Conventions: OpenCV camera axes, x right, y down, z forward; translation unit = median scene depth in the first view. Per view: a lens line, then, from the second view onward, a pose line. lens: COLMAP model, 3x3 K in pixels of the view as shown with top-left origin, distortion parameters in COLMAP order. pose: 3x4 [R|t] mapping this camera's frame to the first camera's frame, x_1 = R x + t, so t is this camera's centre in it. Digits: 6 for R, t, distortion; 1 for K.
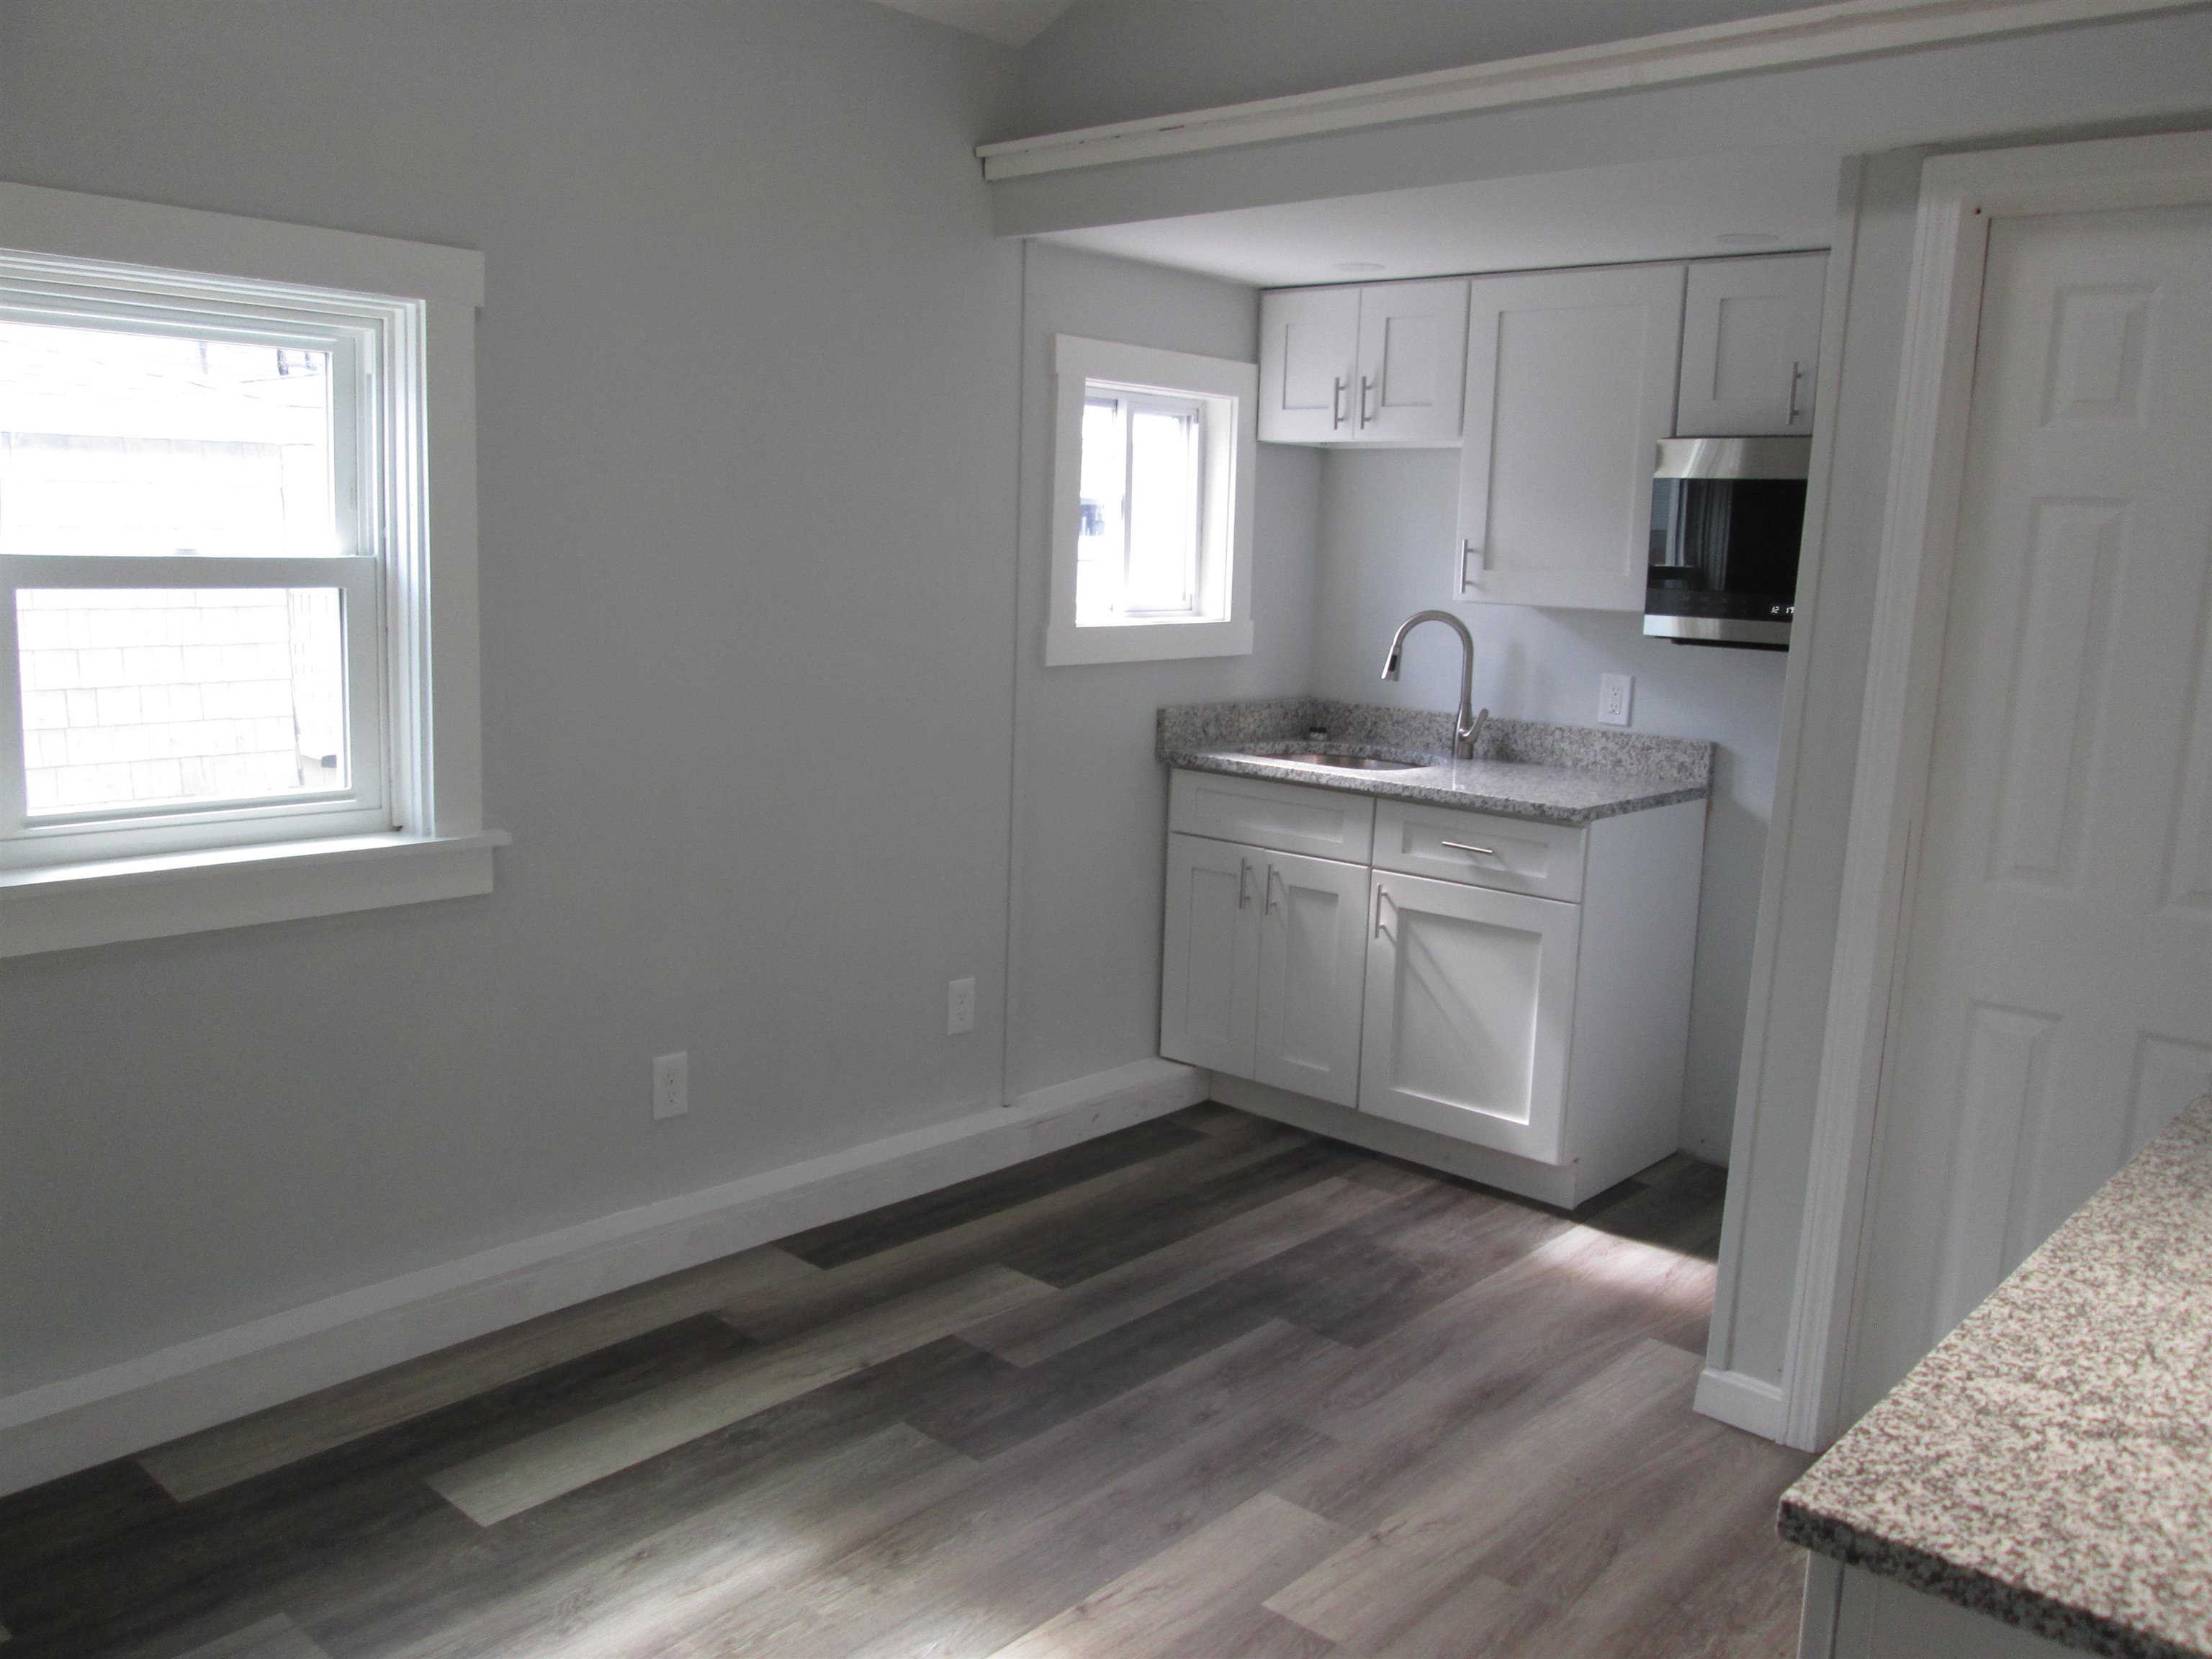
lens RADIAL K [[1832.2, 0, 1102.4], [0, 1832.2, 827.2], [0, 0, 1]] dist [-0.054729, 0.030467]
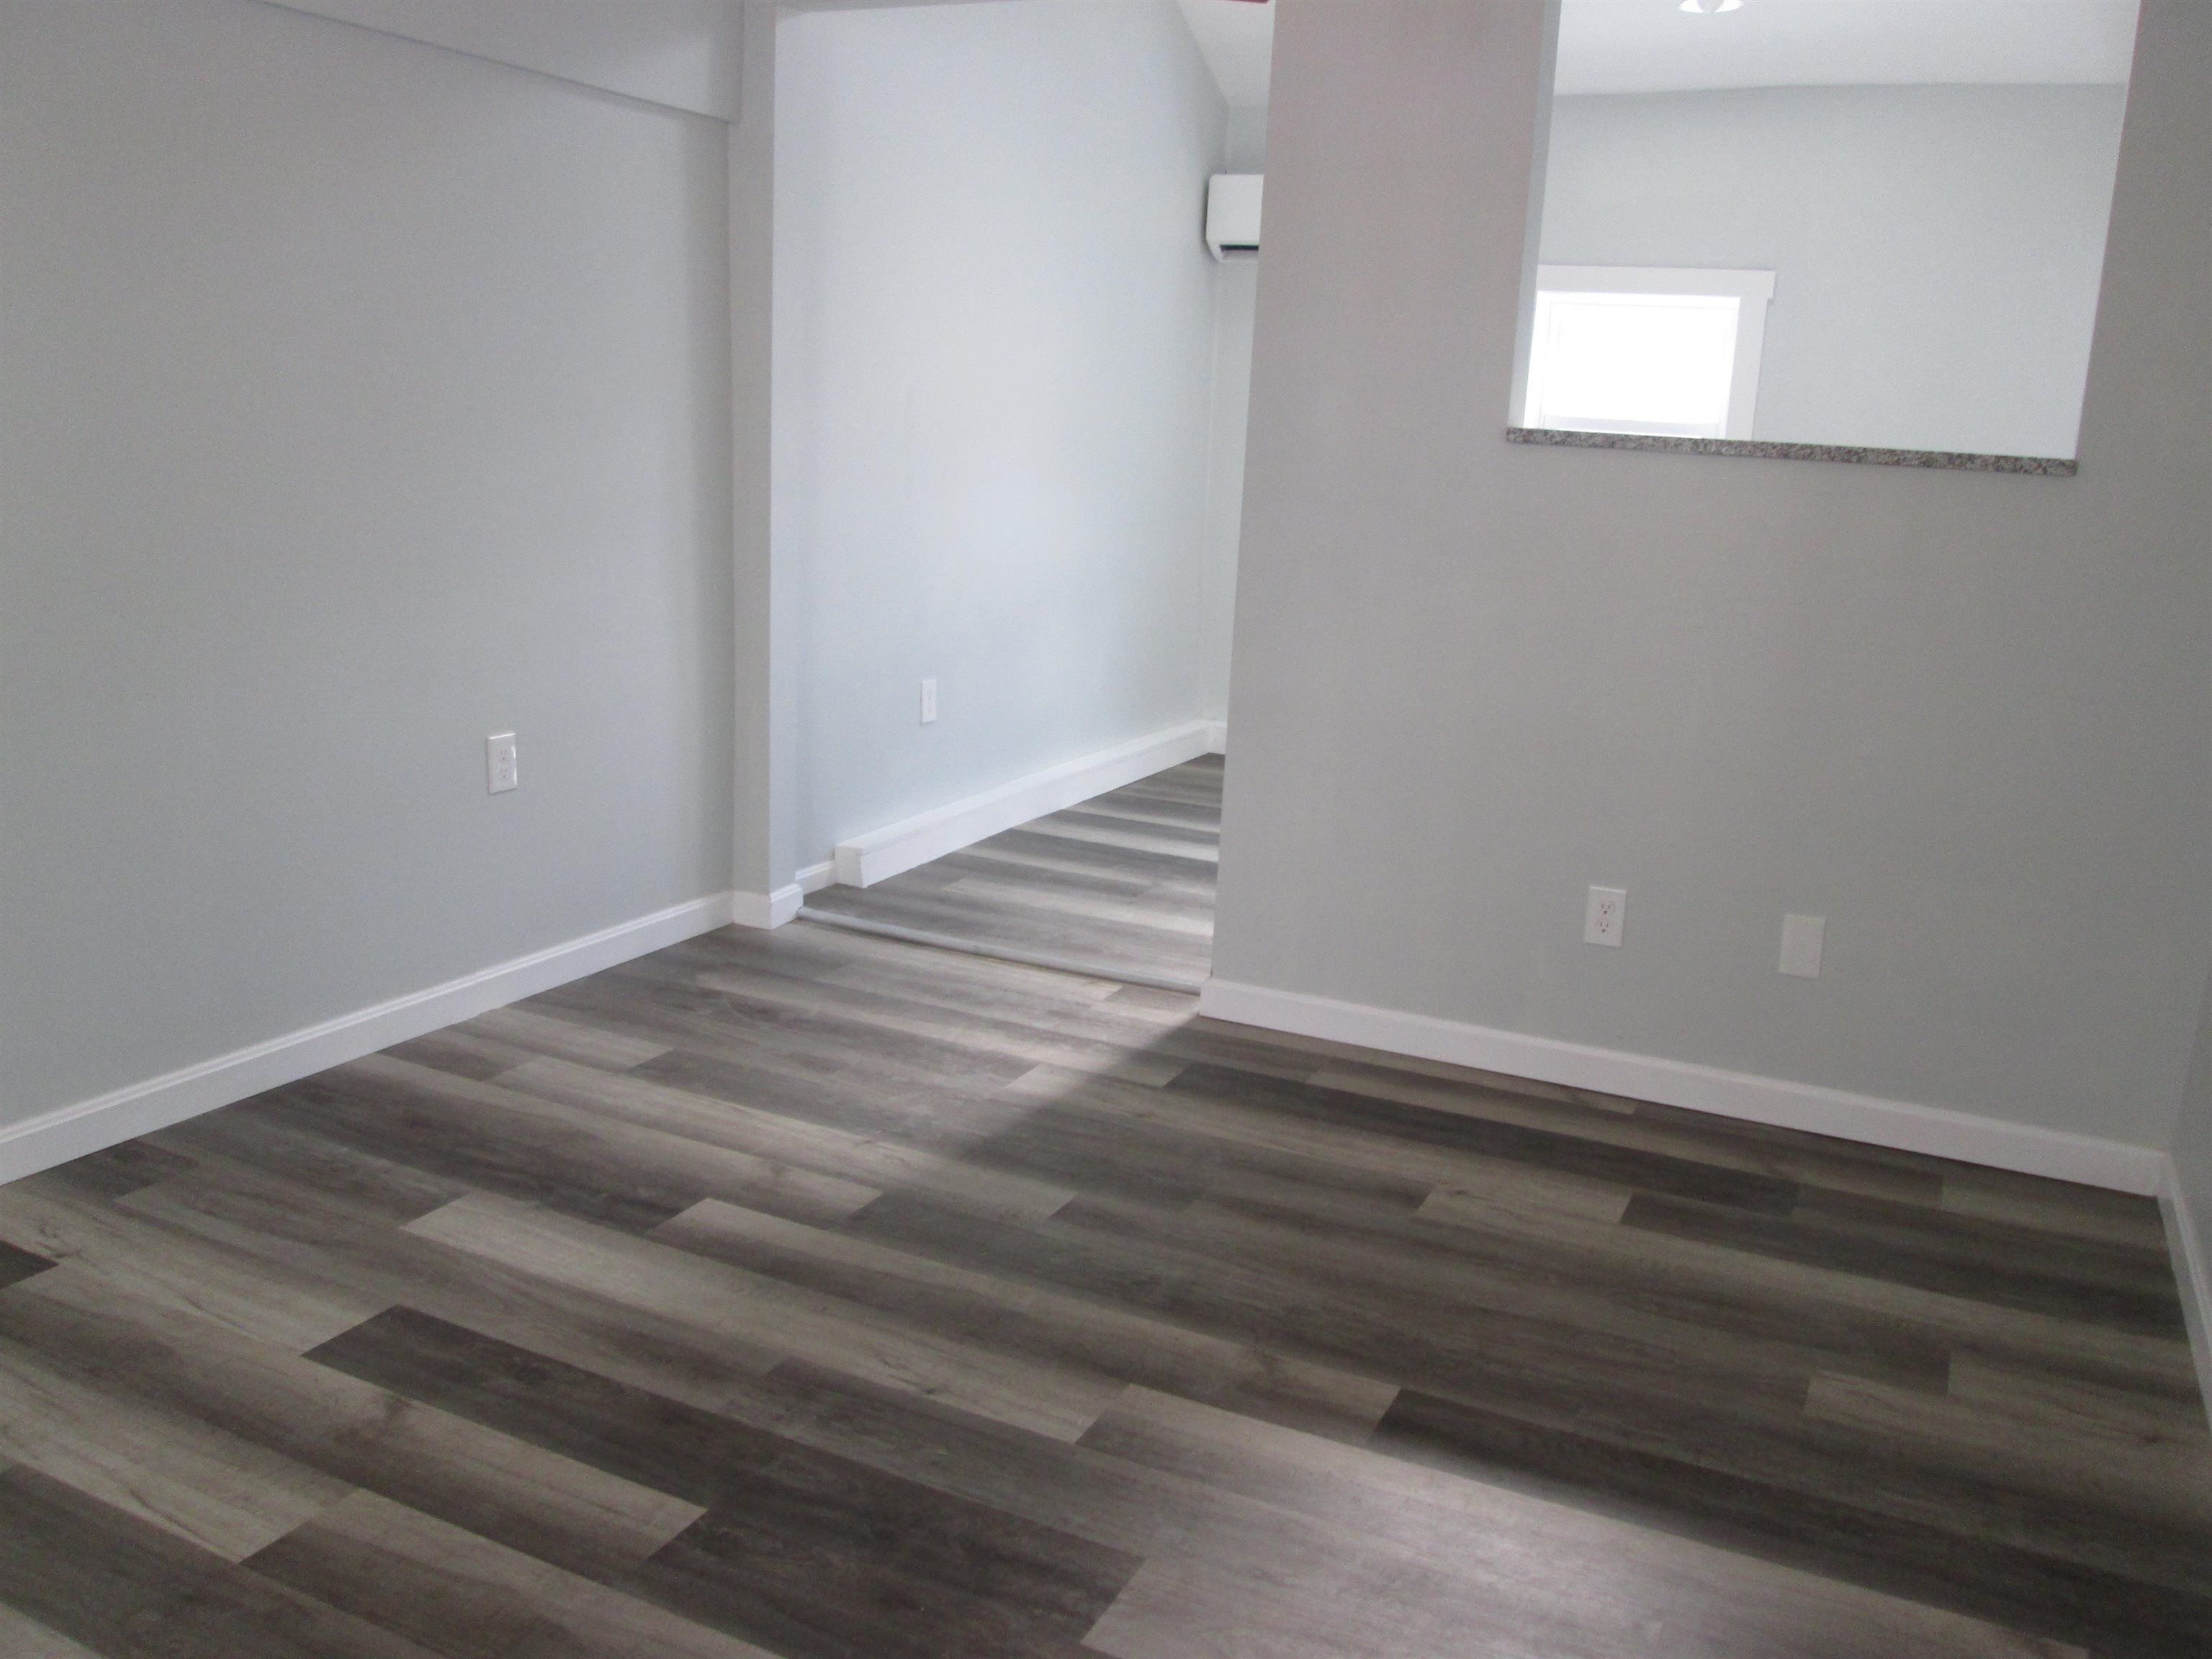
lens RADIAL K [[1832.2, 0, 1114.0], [0, 1832.2, 824.9], [0, 0, 1]] dist [-0.054729, 0.030467]
pose [[0.280775, 0.190236, -0.940732, 1.428132], [-0.193821, 0.971204, 0.138549, 0.142215], [0.940000, 0.143432, 0.309561, -0.226476]]
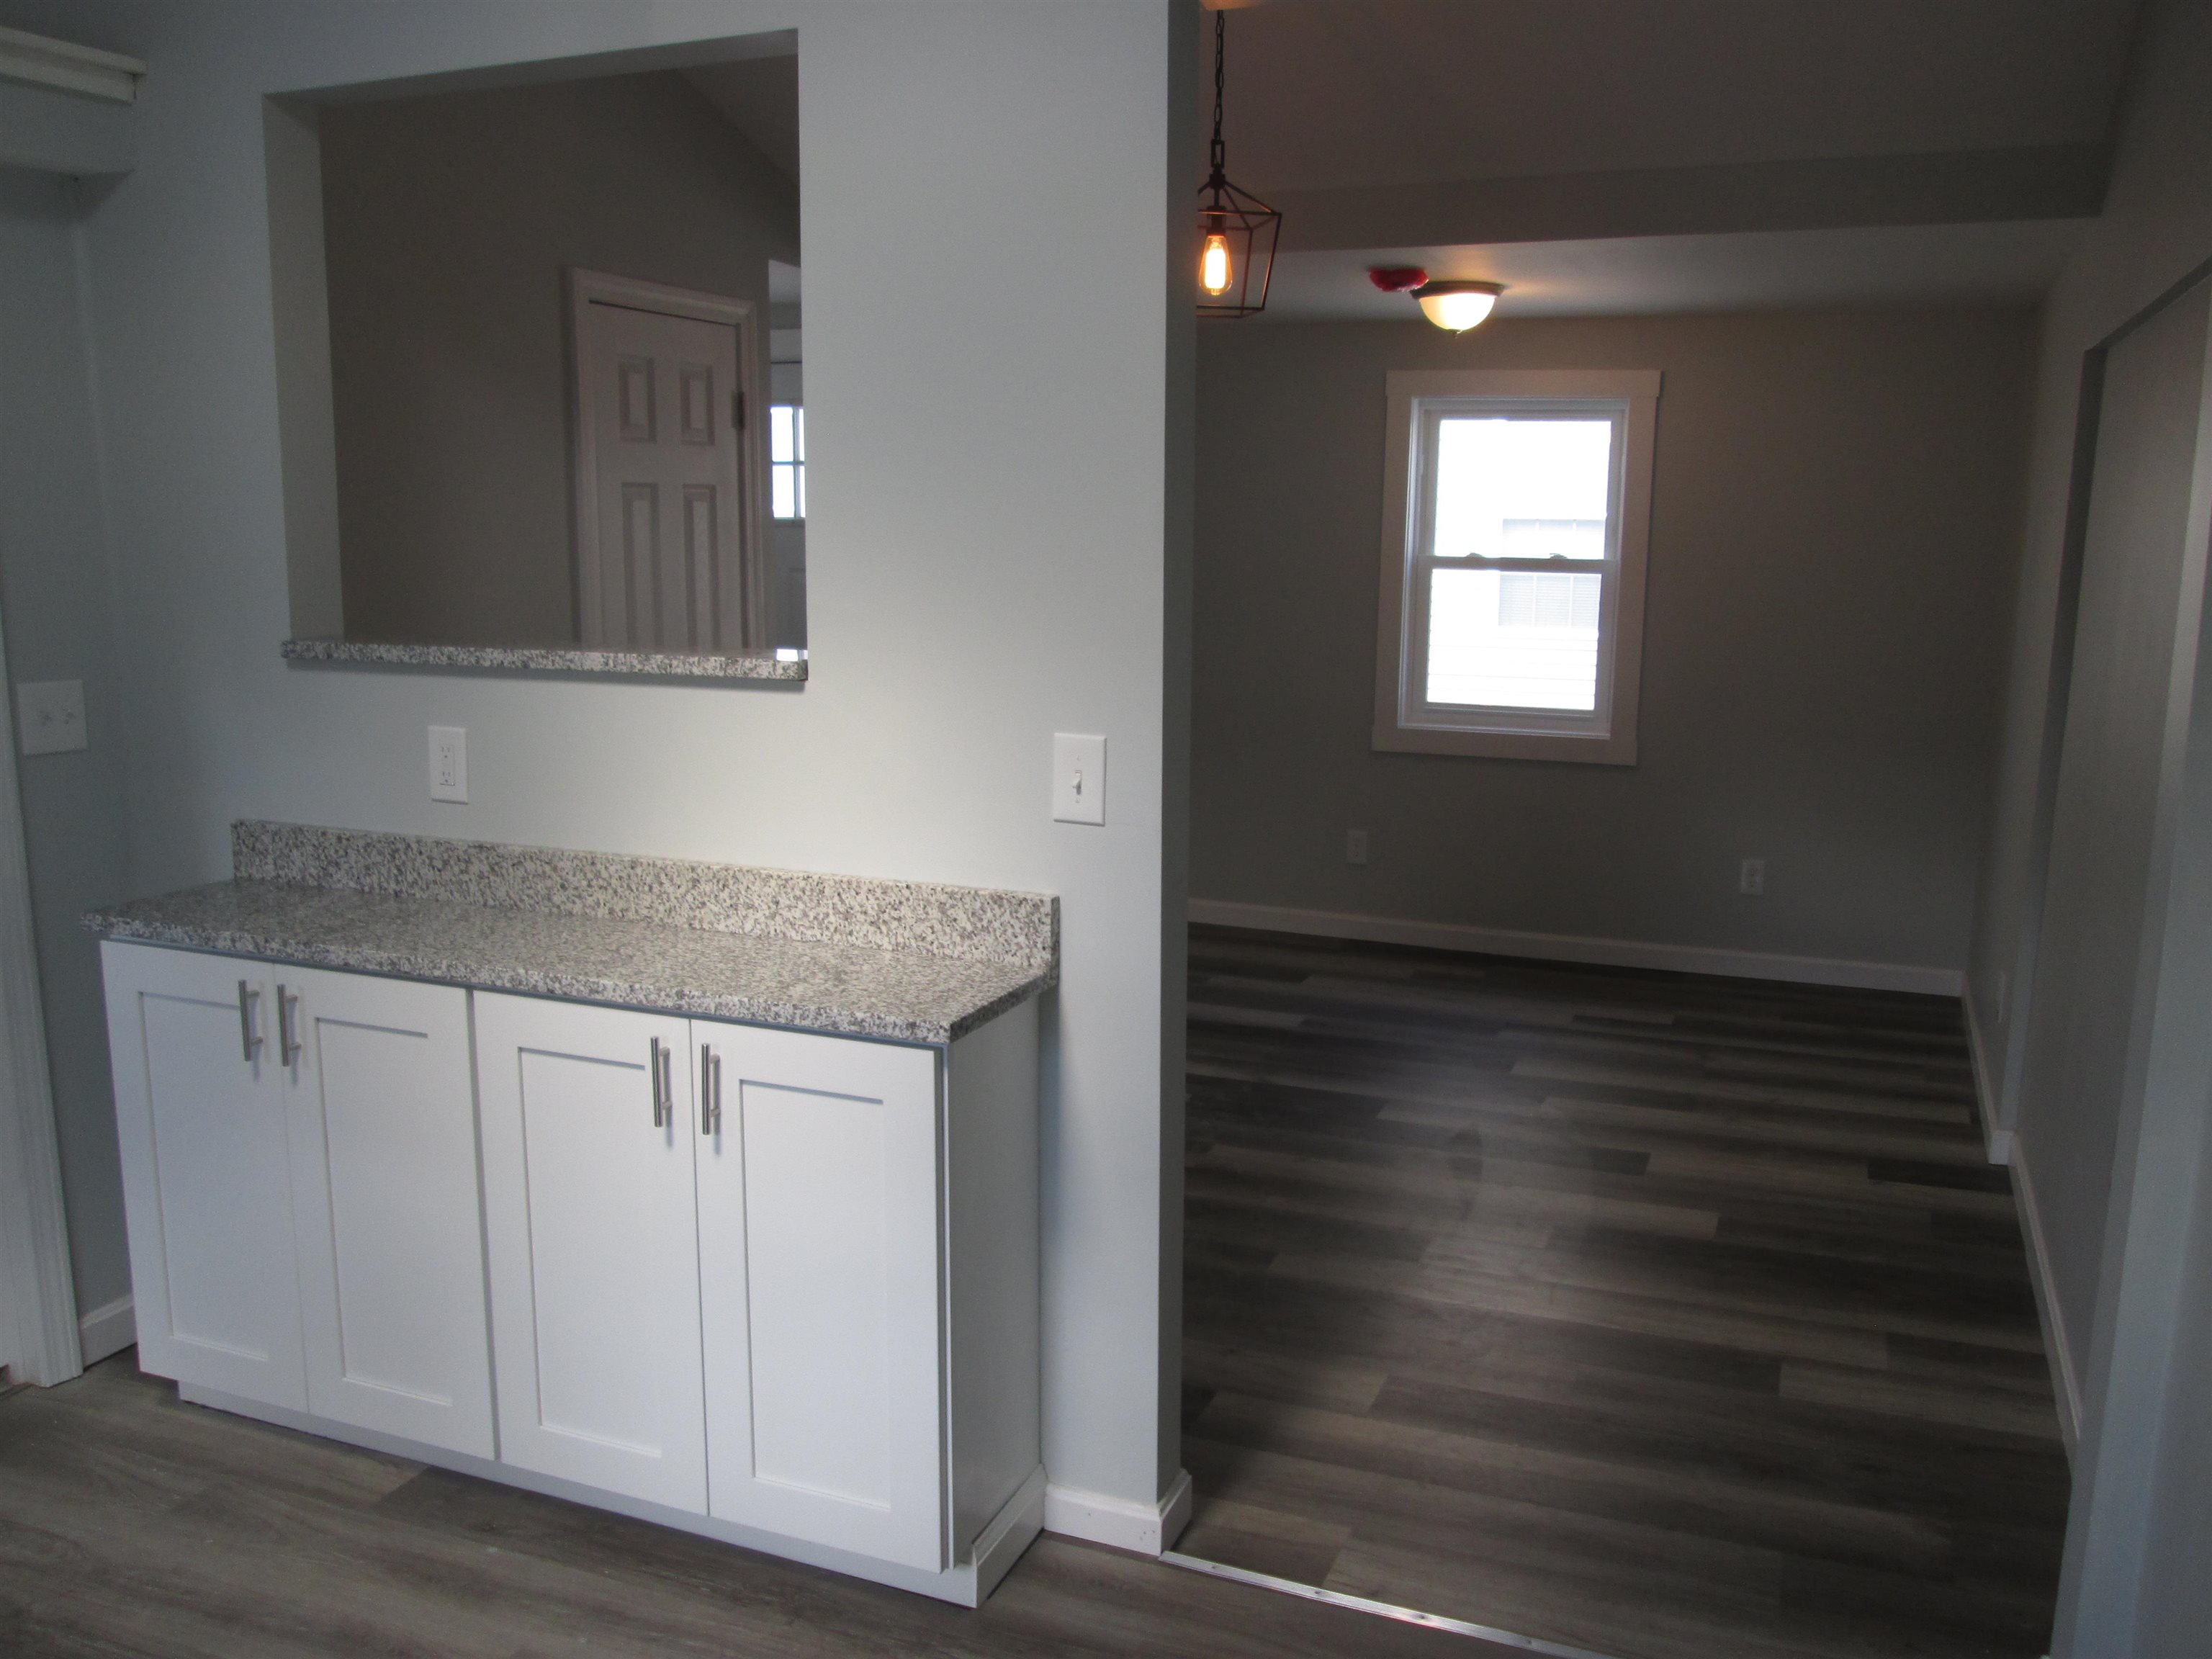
lens RADIAL K [[1832.2, 0, 1106.6], [0, 1832.2, 829.9], [0, 0, 1]] dist [-0.054729, 0.030467]
pose [[-0.335682, -0.193468, 0.921894, -0.566753], [0.132924, 0.959159, 0.249689, -0.121131], [-0.932550, 0.206357, -0.296256, 0.512744]]
